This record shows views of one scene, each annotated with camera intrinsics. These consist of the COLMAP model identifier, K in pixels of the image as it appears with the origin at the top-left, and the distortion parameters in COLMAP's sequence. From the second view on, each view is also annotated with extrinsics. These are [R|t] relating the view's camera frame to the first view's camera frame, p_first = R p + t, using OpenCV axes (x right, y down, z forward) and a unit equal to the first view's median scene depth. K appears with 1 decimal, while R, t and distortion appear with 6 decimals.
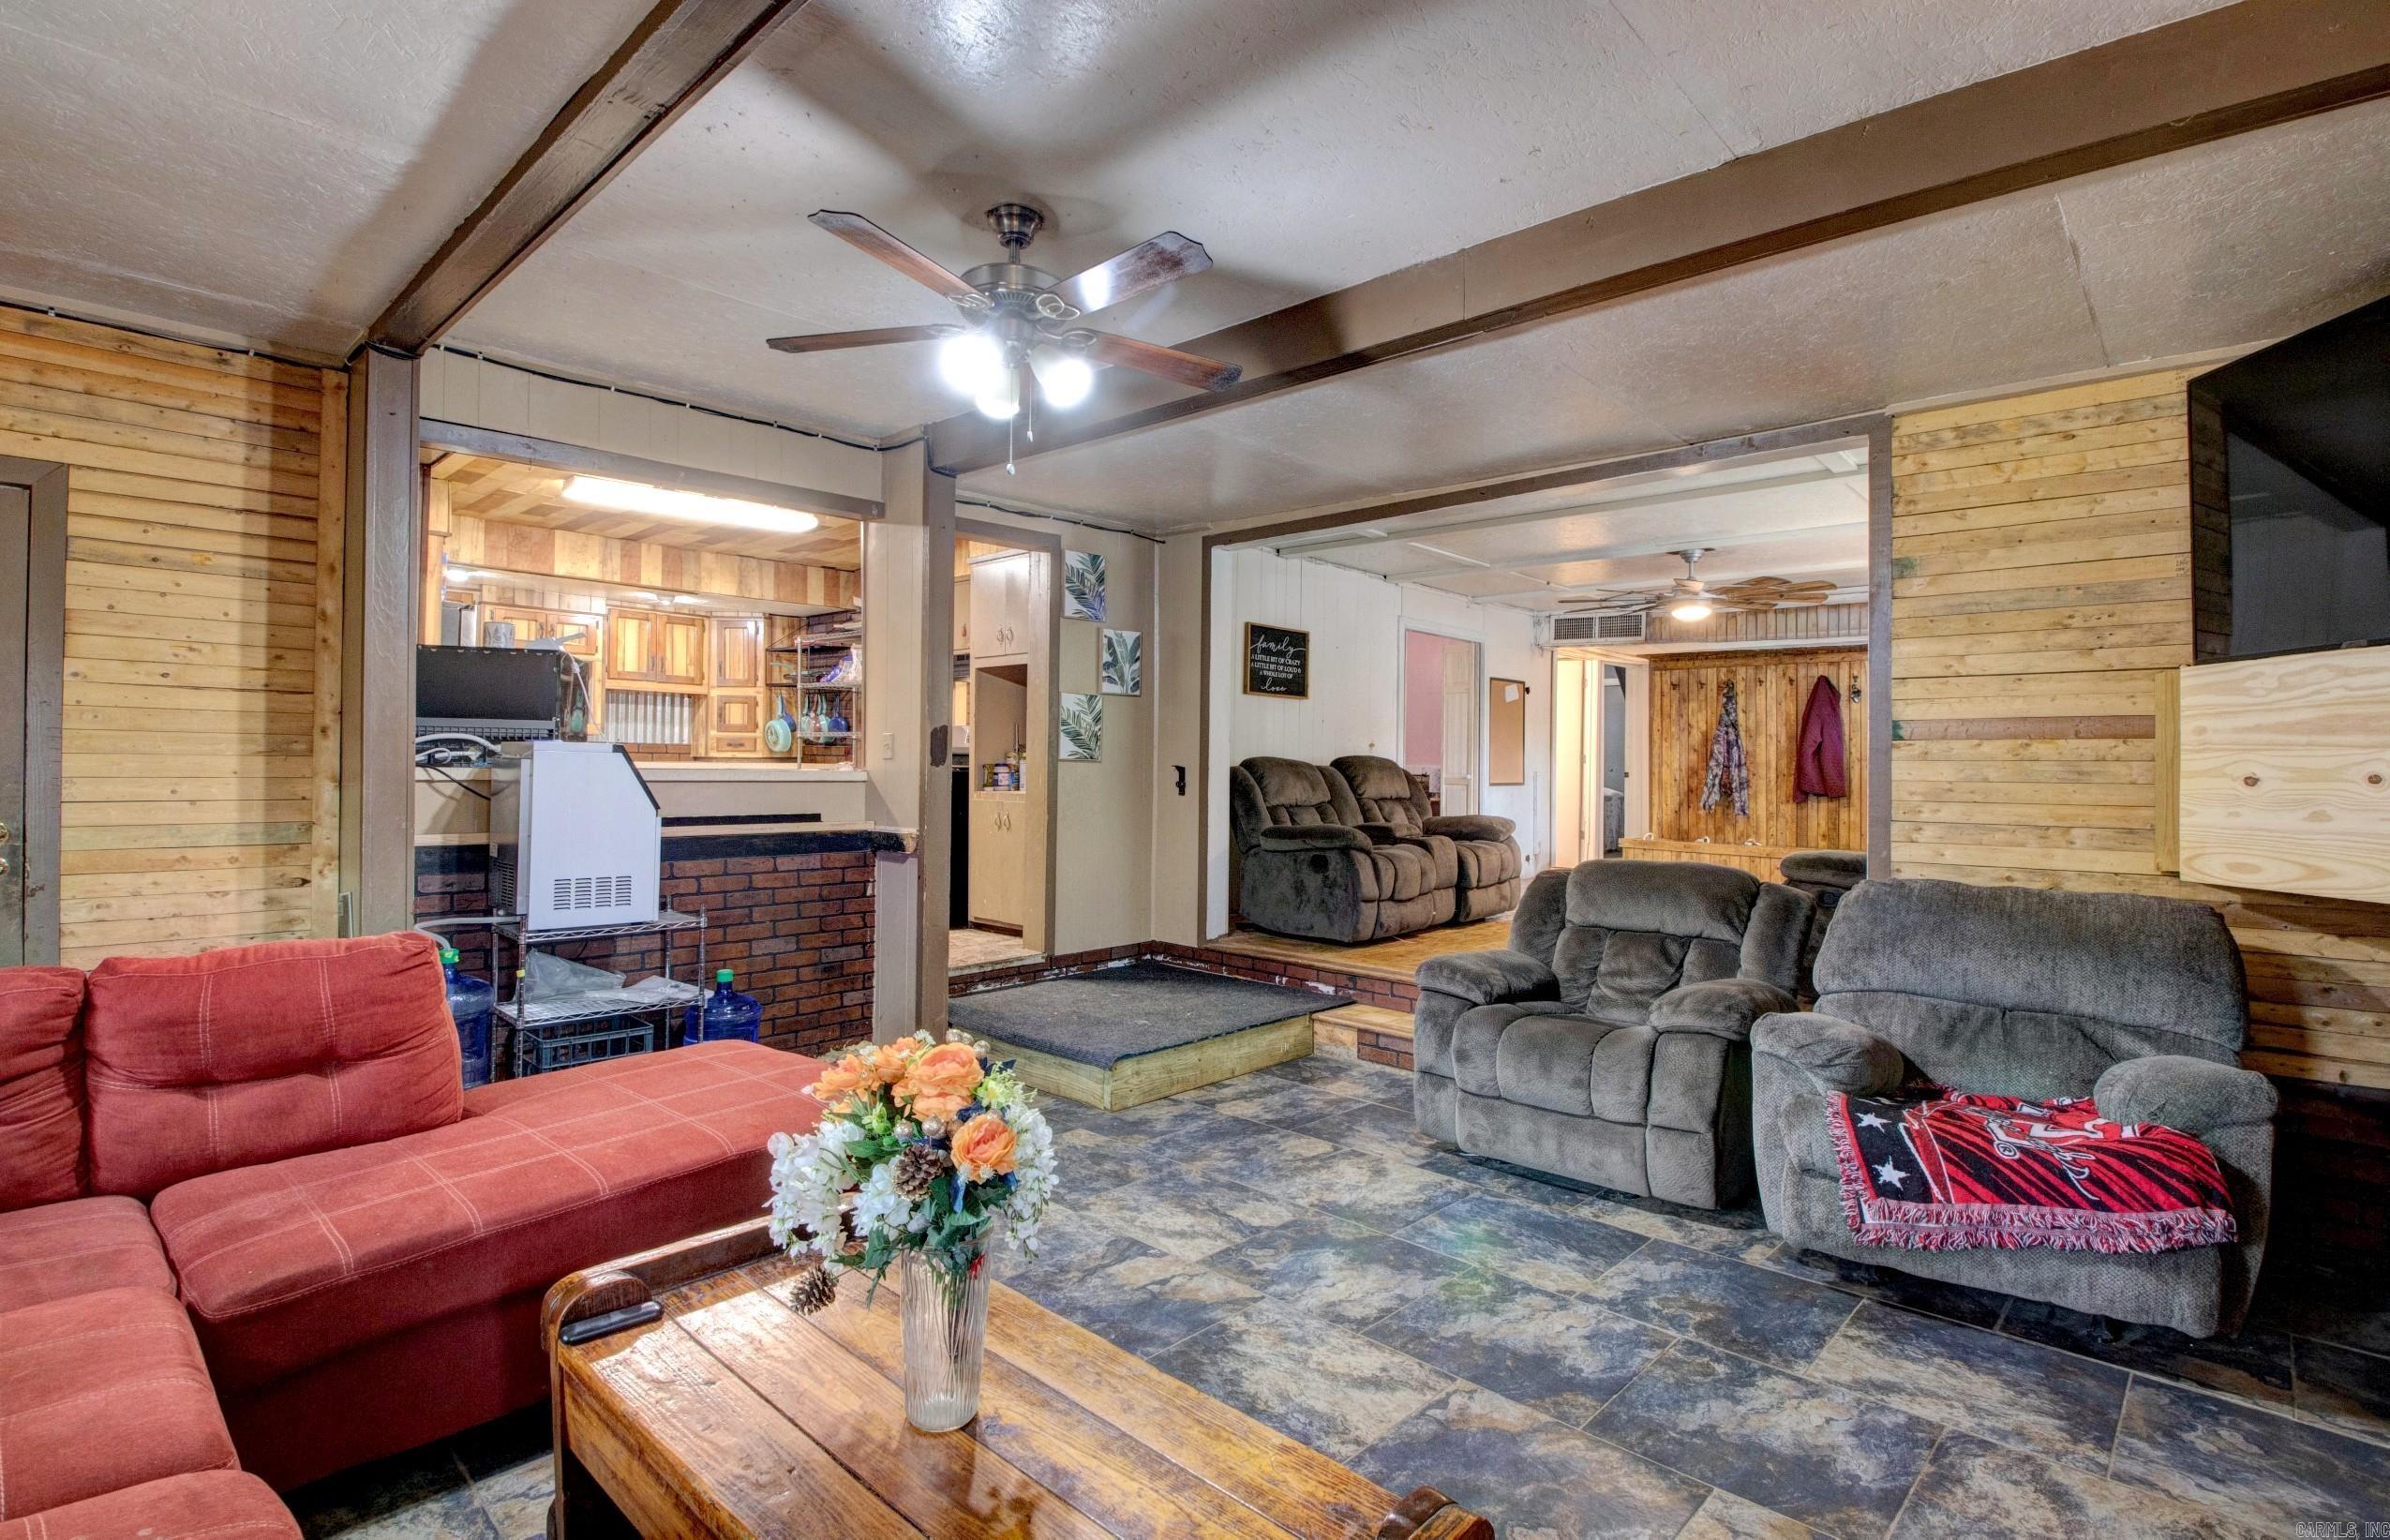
lens RADIAL K [[1125.4, 0, 1183.9], [0, 1125.4, 759.6], [0, 0, 1]] dist [0.029272, -0.042154]
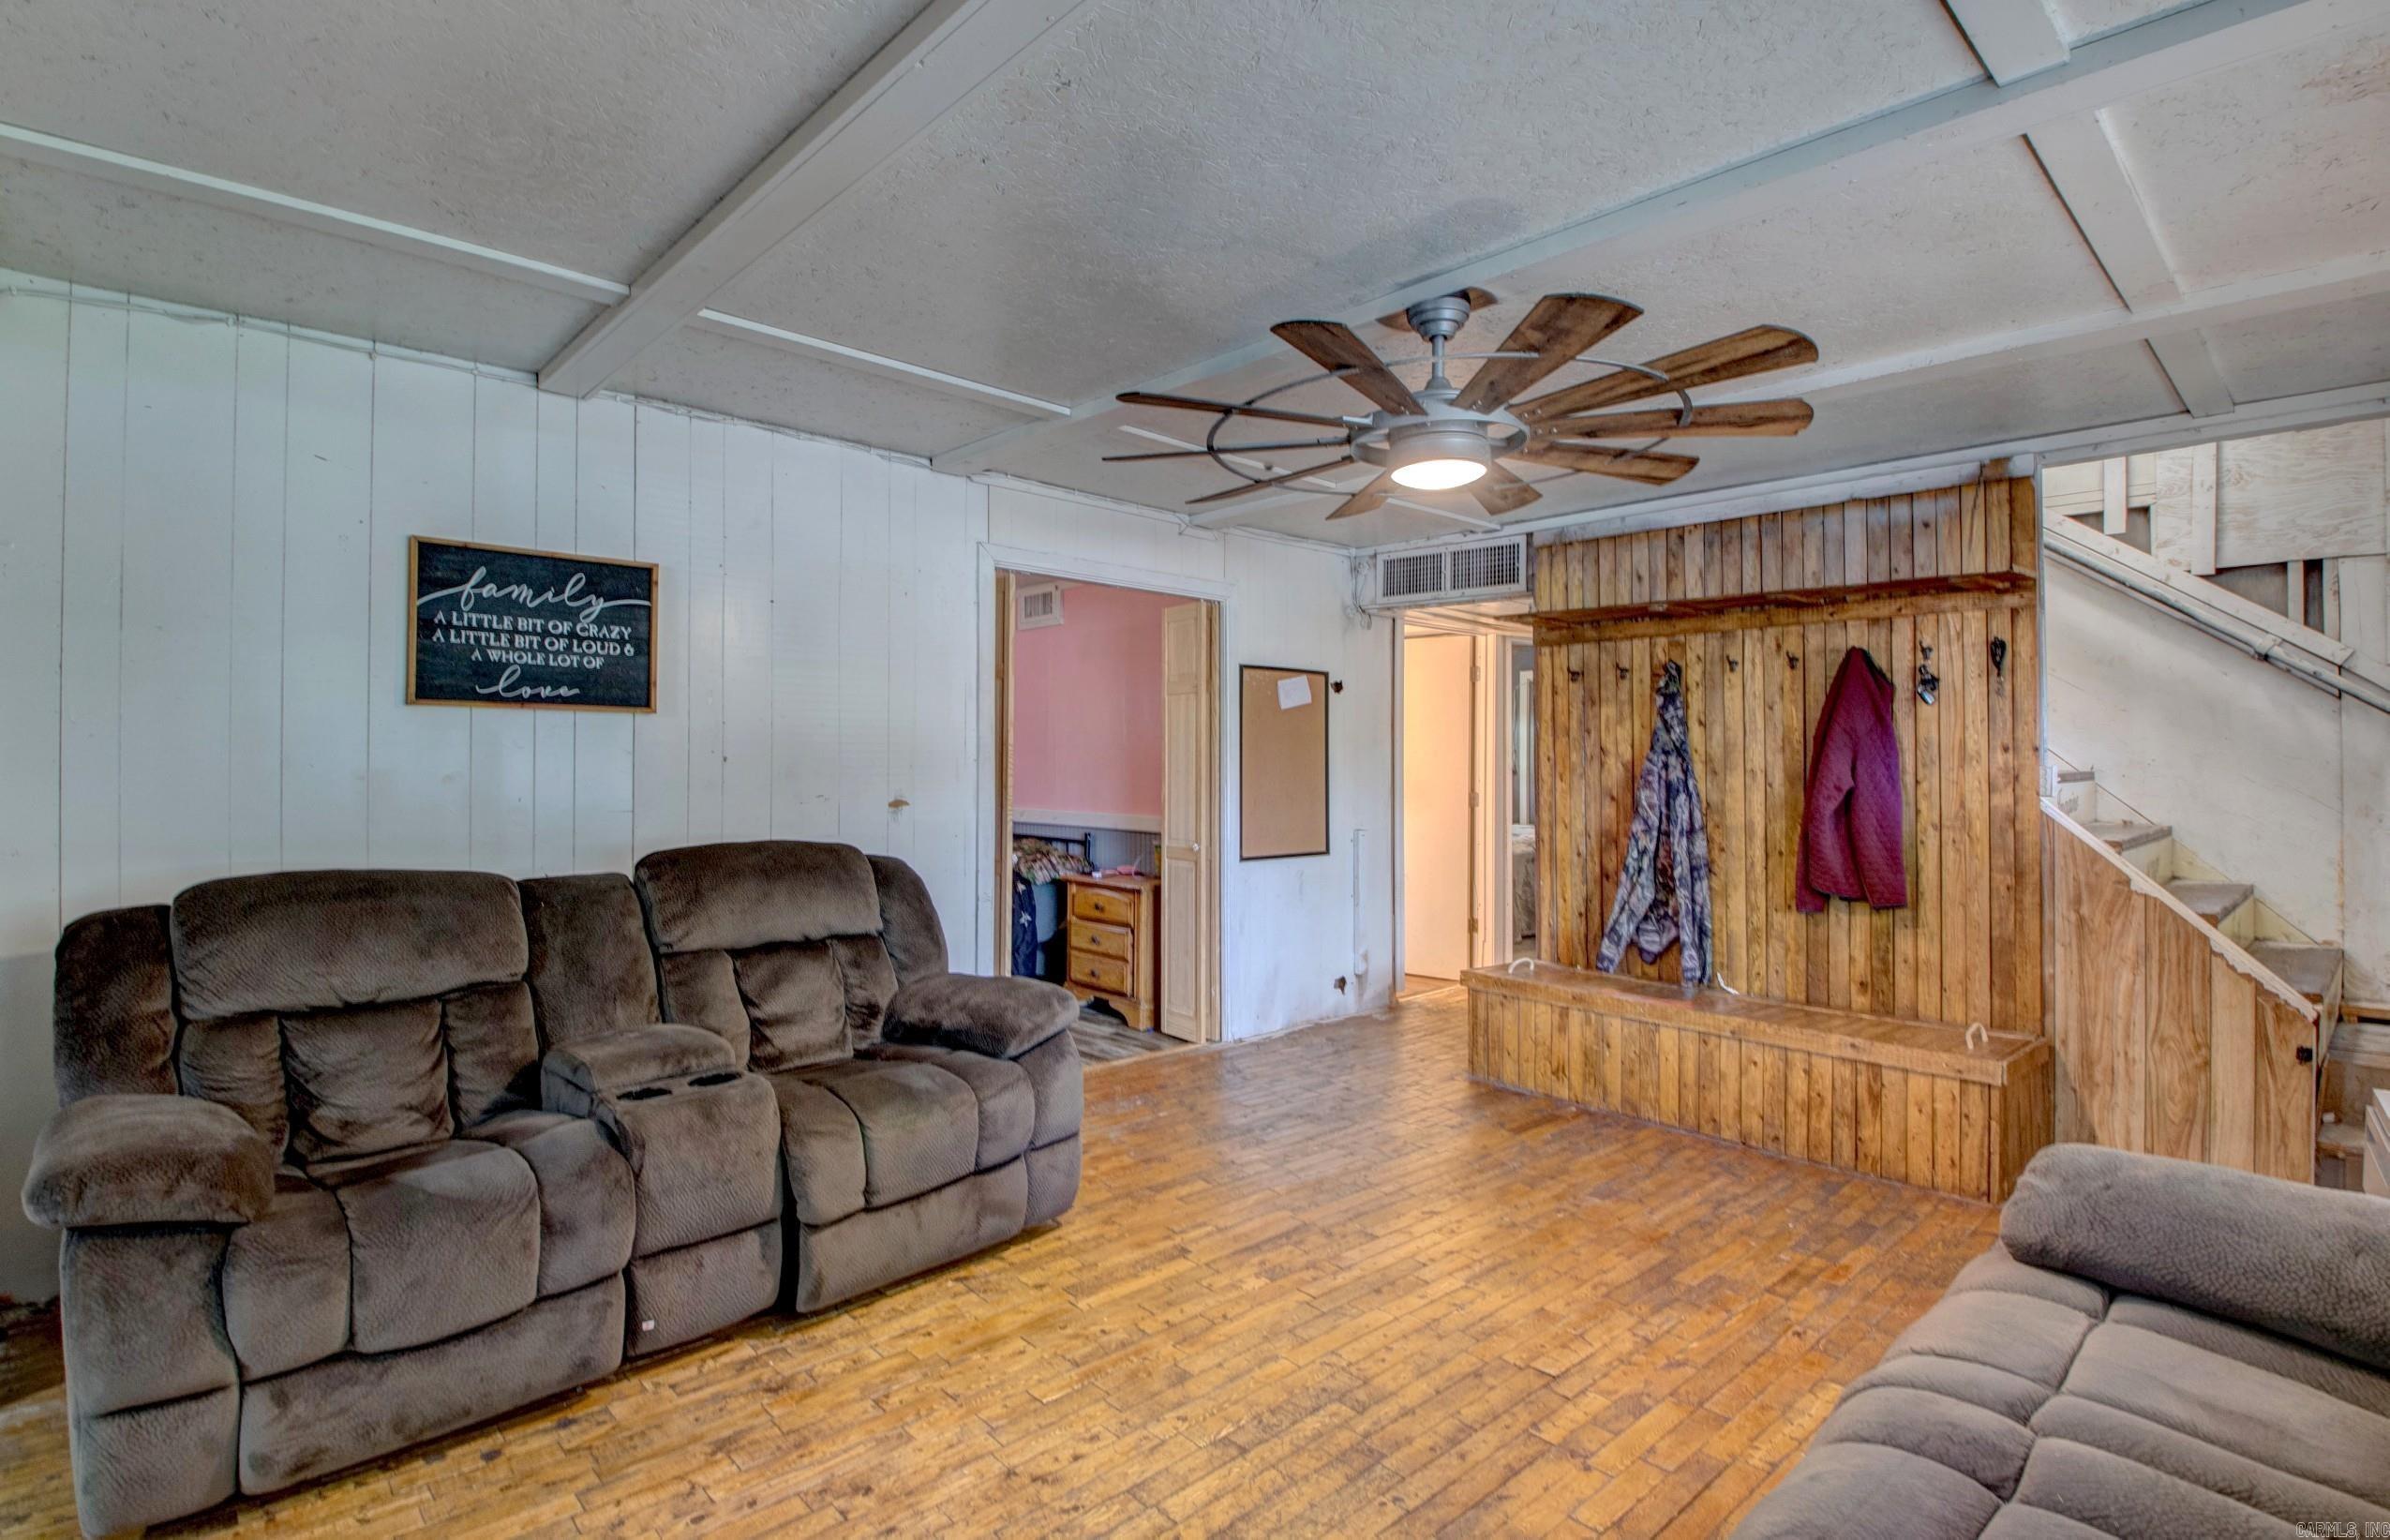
lens RADIAL K [[1125.4, 0, 1183.9], [0, 1125.4, 759.6], [0, 0, 1]] dist [0.029272, -0.042154]
pose [[0.997402, -0.009555, -0.071398, 0.356692], [0.009517, 0.999954, -0.000877, -0.033320], [0.071403, 0.000195, 0.997448, 0.570123]]
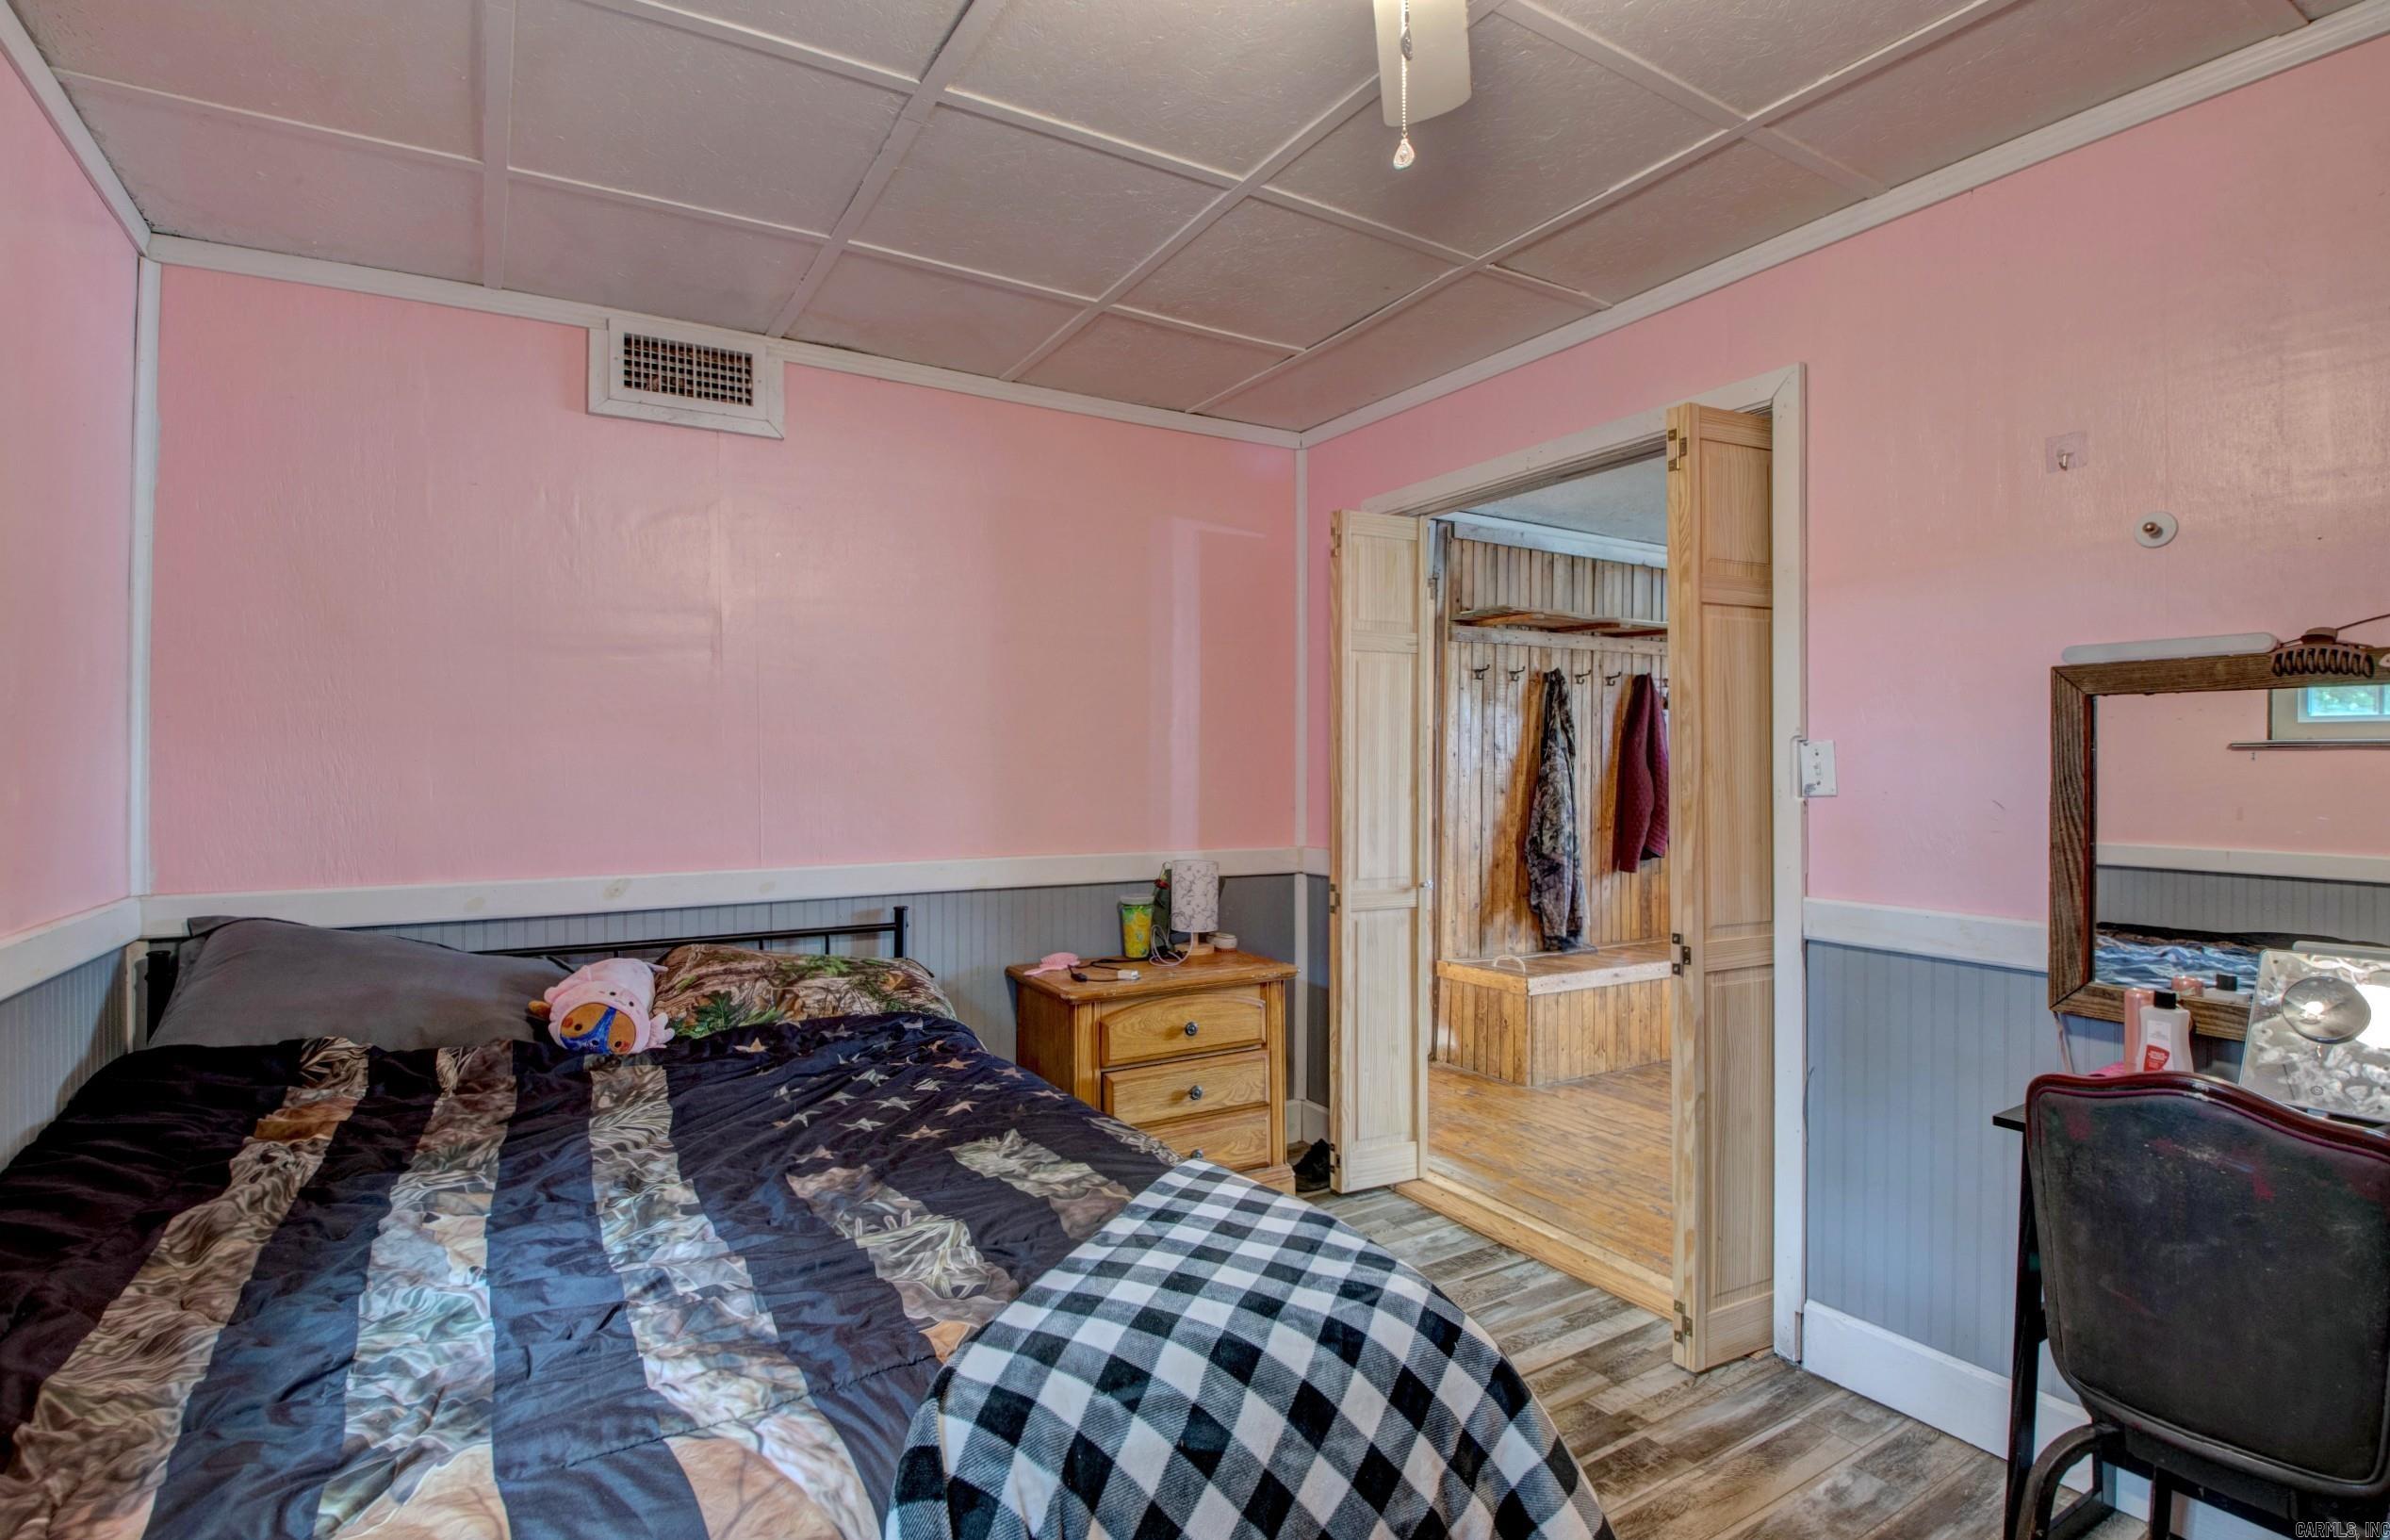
lens RADIAL K [[1125.4, 0, 1183.9], [0, 1125.4, 759.6], [0, 0, 1]] dist [0.029272, -0.042154]
pose [[0.268782, -0.010154, 0.963148, -0.149354], [0.001378, 0.999947, 0.010157, -0.036236], [-0.963200, -0.001403, 0.268782, 1.218734]]
